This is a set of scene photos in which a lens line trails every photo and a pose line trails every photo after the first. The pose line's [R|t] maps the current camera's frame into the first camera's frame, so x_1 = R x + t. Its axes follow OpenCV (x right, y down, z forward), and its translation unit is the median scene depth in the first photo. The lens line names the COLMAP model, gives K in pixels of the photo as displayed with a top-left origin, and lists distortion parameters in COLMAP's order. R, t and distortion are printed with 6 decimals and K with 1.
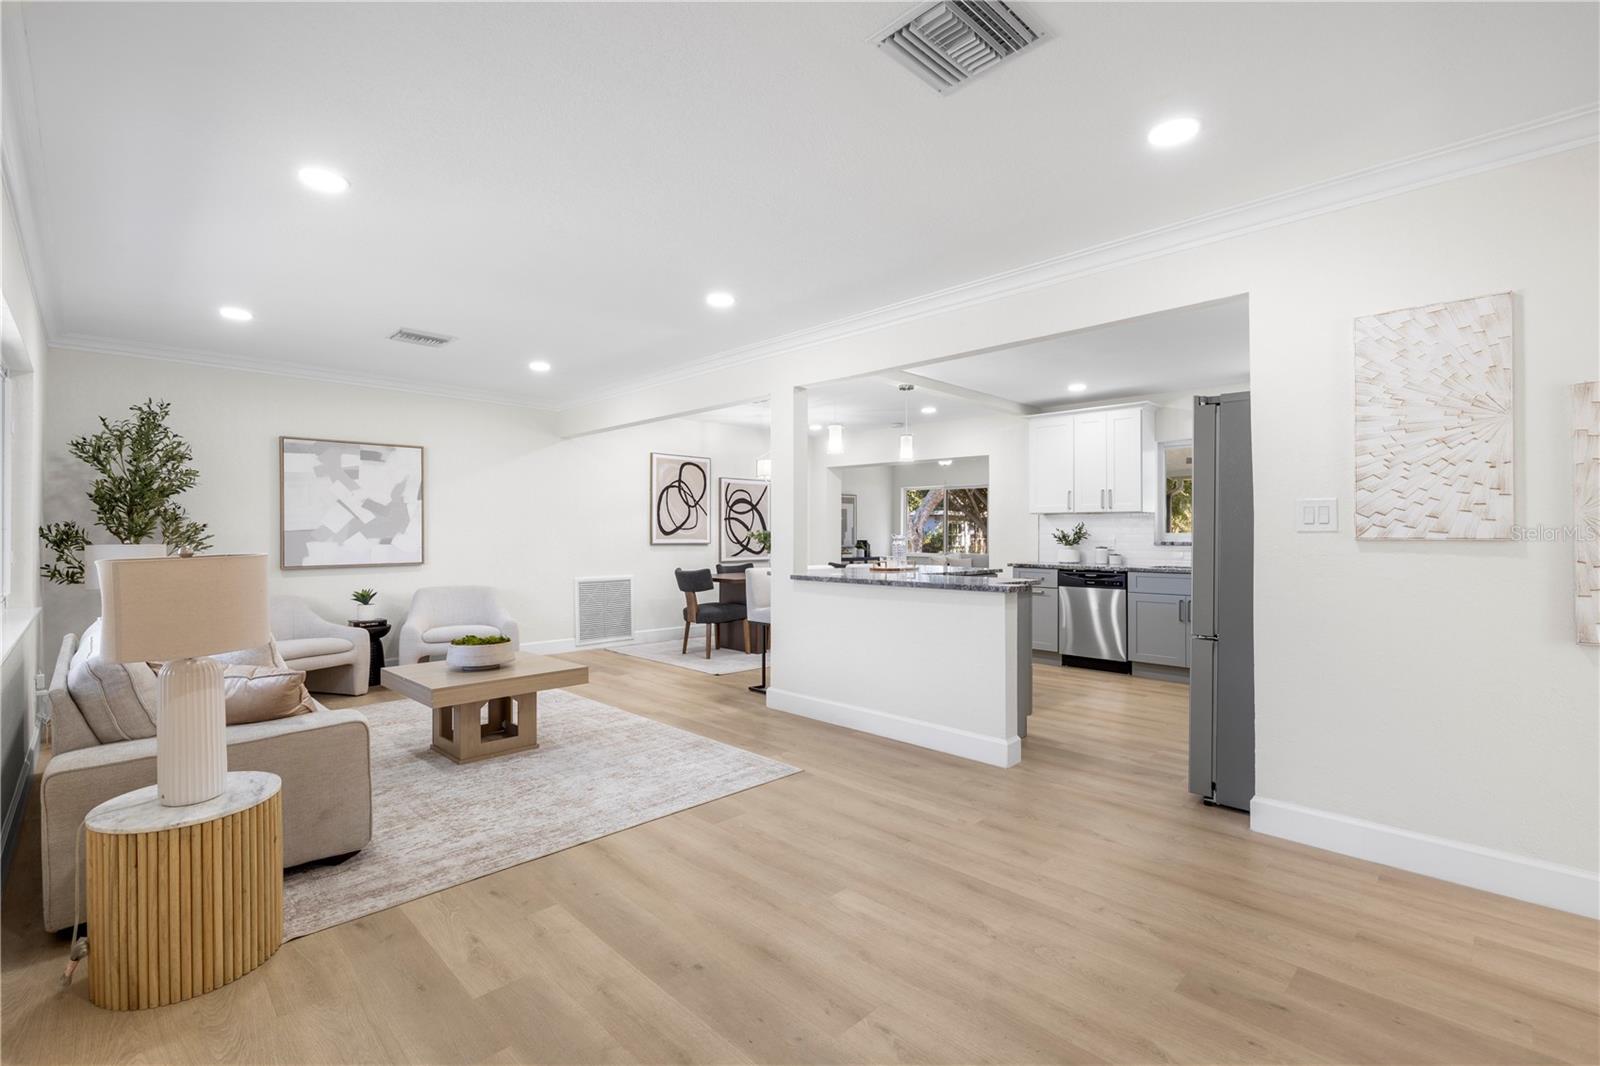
lens RADIAL K [[719.4, 0, 792.7], [0, 719.4, 525.4], [0, 0, 1]] dist [-0.013968, 0.000574]
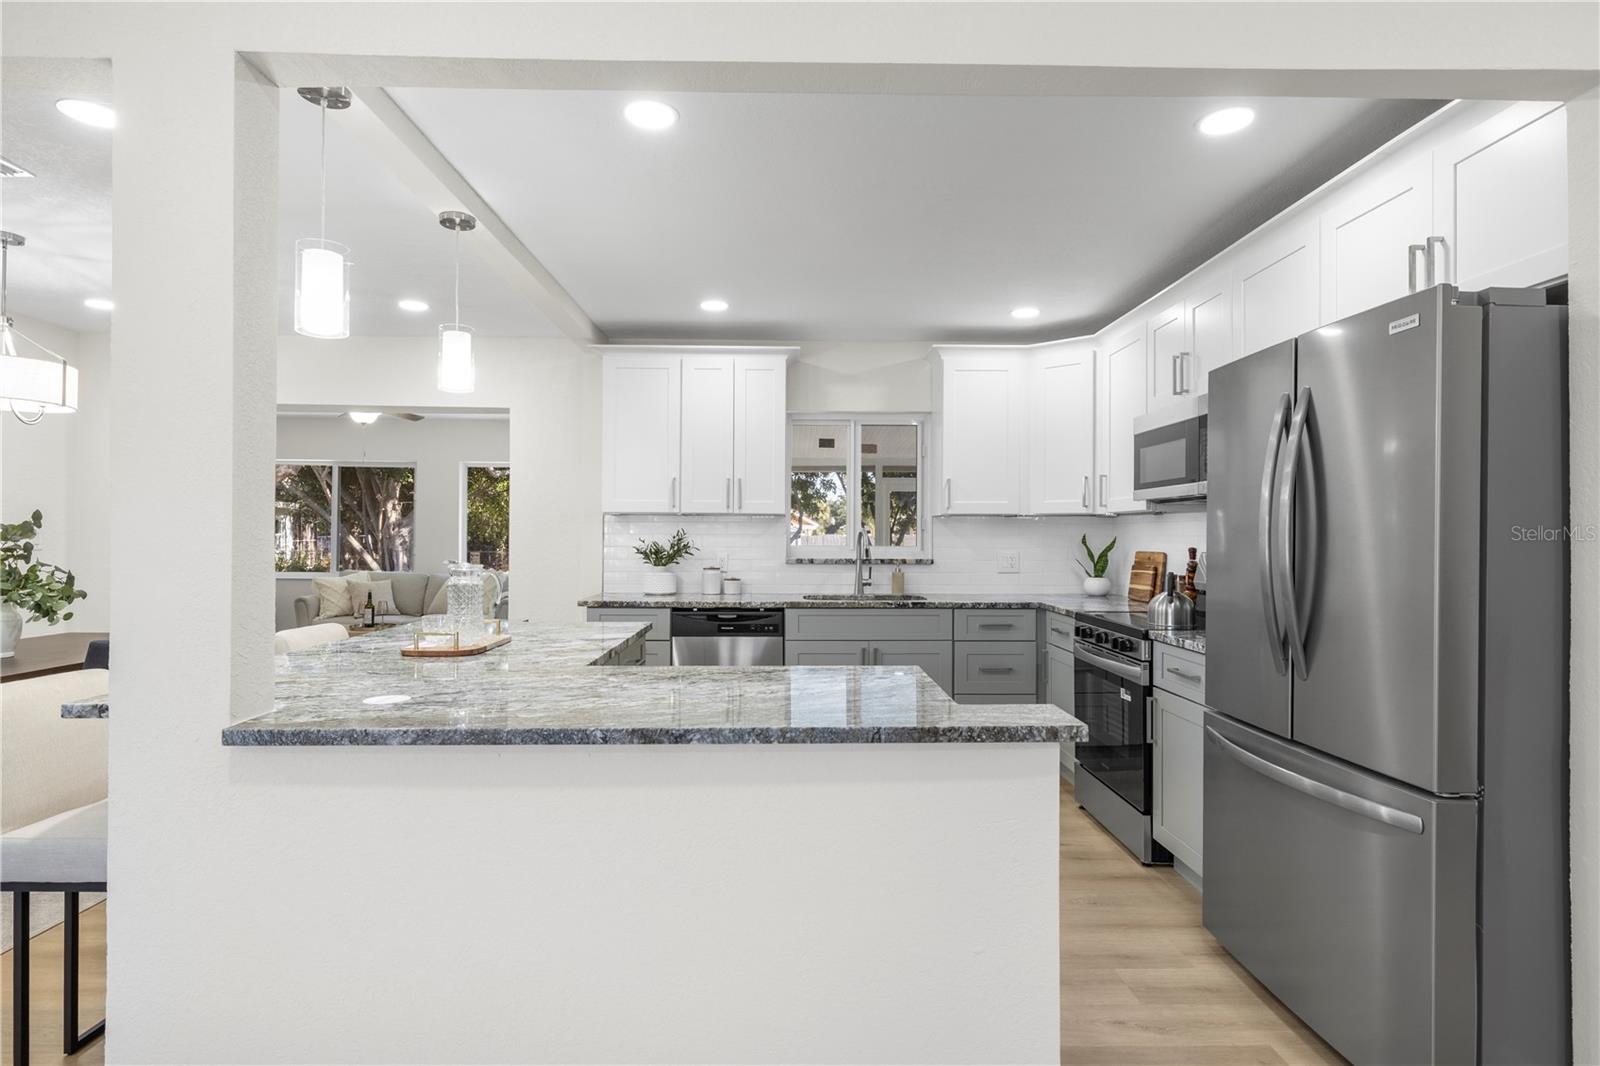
lens RADIAL K [[835.0, 0, 800.0], [0, 835.0, 524.4], [0, 0, 1]] dist [0.002744, -0.000423]
pose [[0.686081, 0.011100, 0.727440, -0.081052], [-0.012643, 0.999915, -0.003334, -0.009846], [-0.727415, -0.006910, 0.686163, 0.603912]]
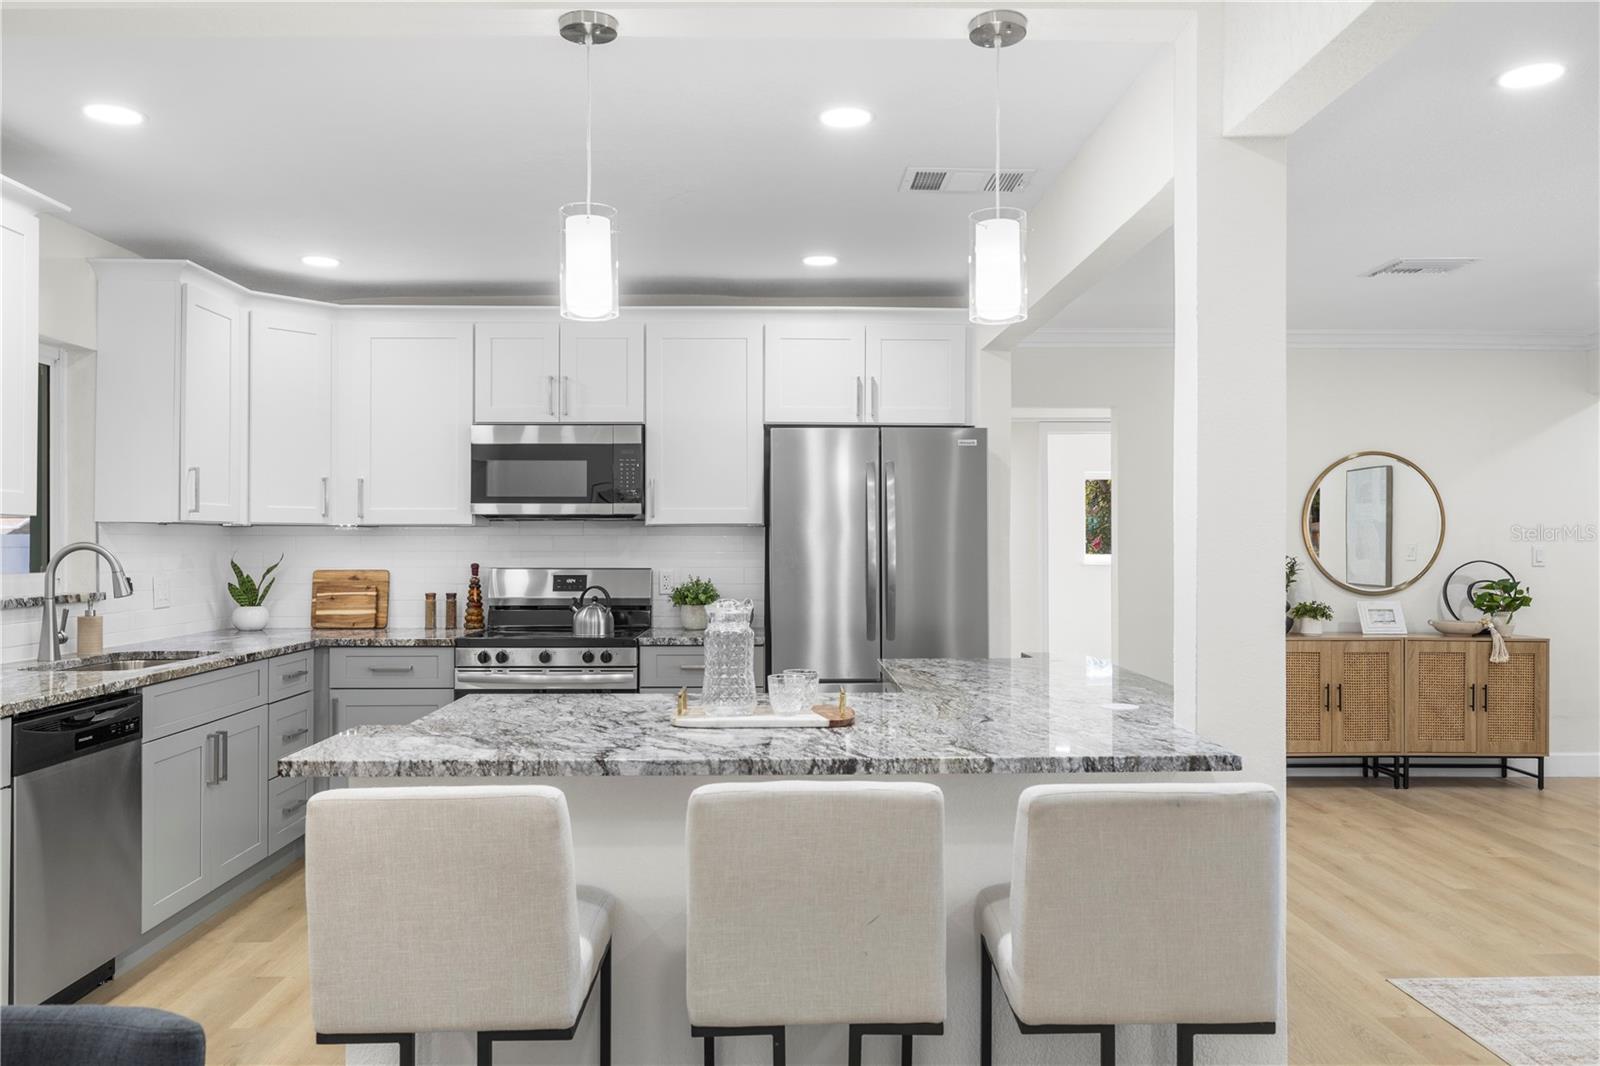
lens RADIAL K [[1199.0, 0, 799.0], [0, 1199.0, 534.2], [0, 0, 1]] dist [-0.004373, 0.003395]
pose [[-0.732238, 0.004855, 0.681031, -0.225542], [-0.009418, 0.999807, -0.017253, -0.005637], [-0.680984, -0.019047, -0.732051, 1.523357]]
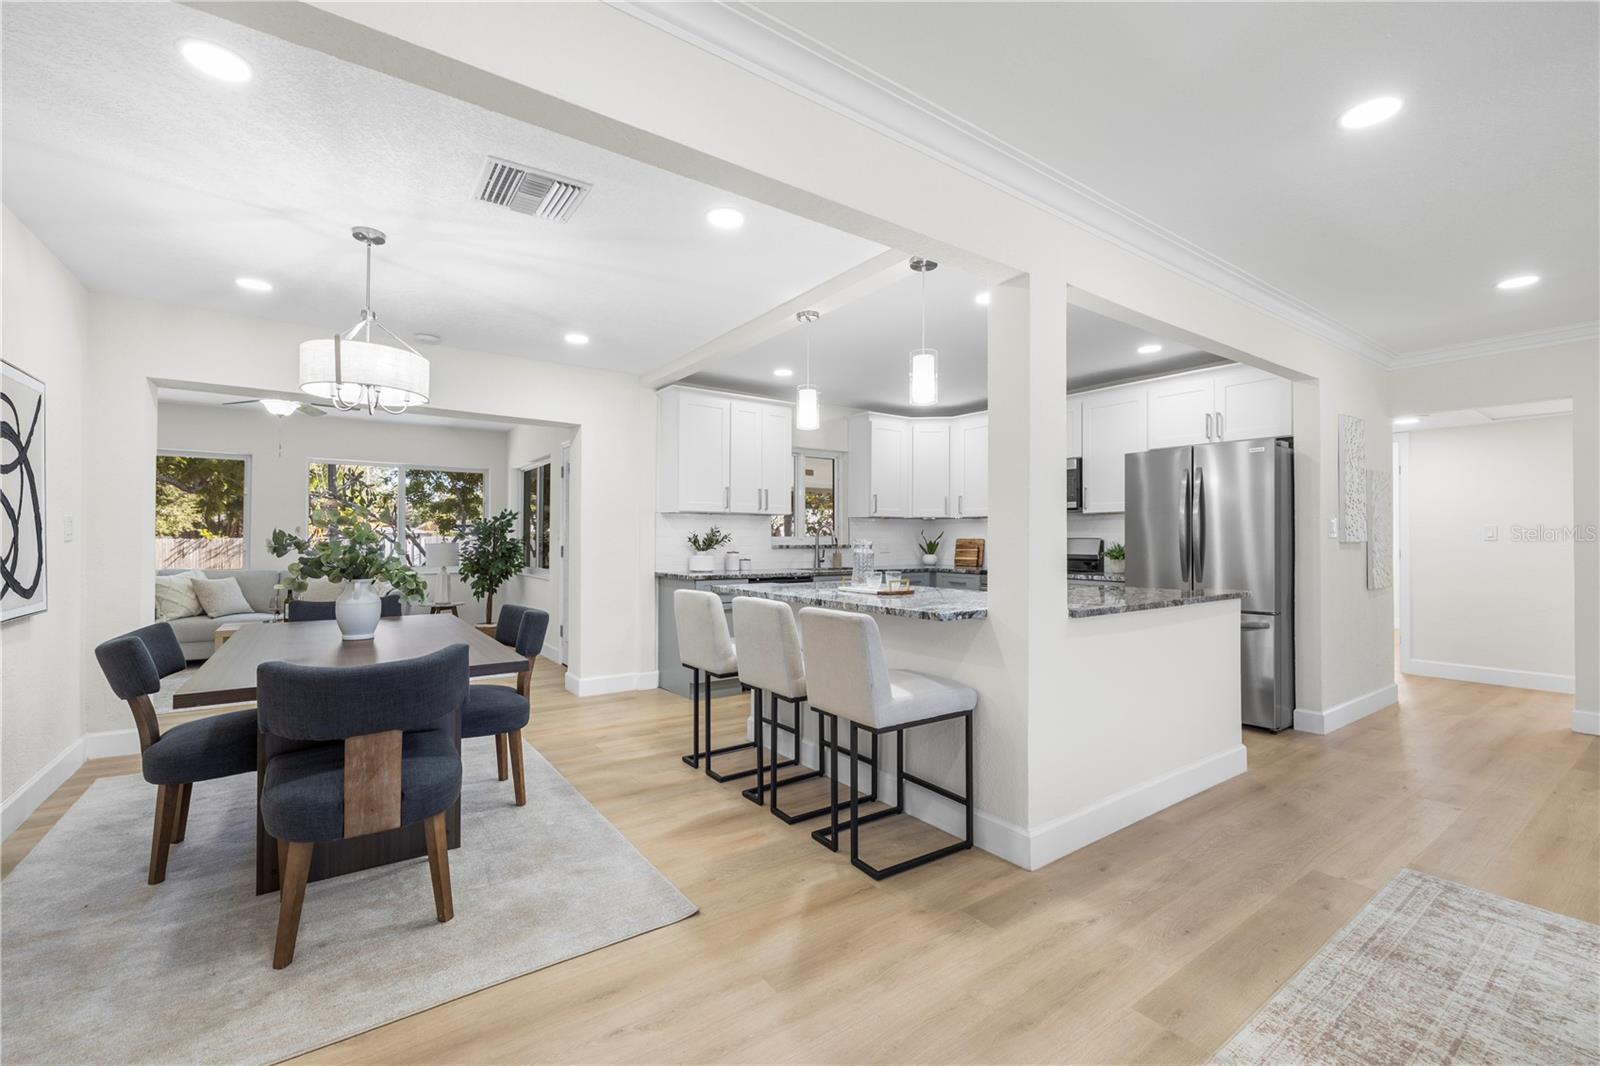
lens RADIAL K [[672.5, 0, 798.9], [0, 672.5, 538.4], [0, 0, 1]] dist [0.001166, 0.000156]
pose [[0.152573, -0.001085, 0.988292, -0.548460], [-0.014703, 0.999886, 0.003368, 0.012794], [-0.988183, -0.015045, 0.152540, 1.104624]]
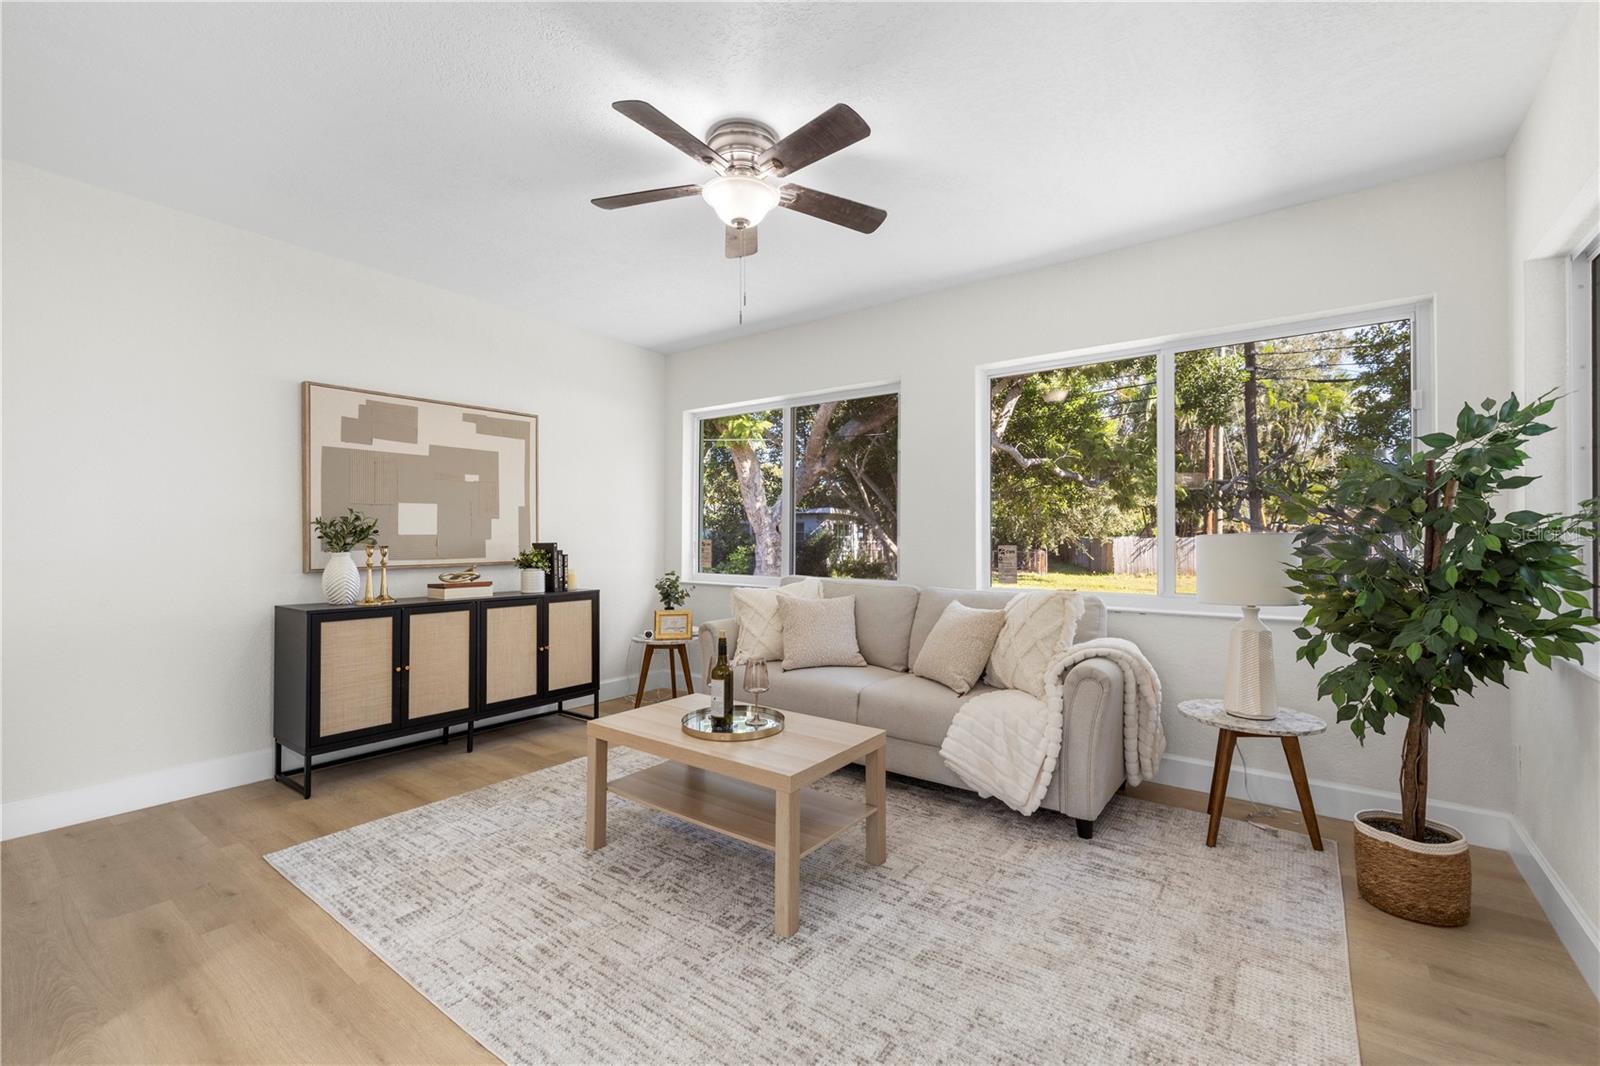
lens RADIAL K [[672.5, 0, 789.8], [0, 672.5, 527.1], [0, 0, 1]] dist [0.001166, 0.000156]
pose [[0.990430, -0.000560, 0.138015, 0.423646], [0.001286, 0.999986, -0.005165, 0.037288], [-0.138010, 0.005293, 0.990417, 1.676952]]
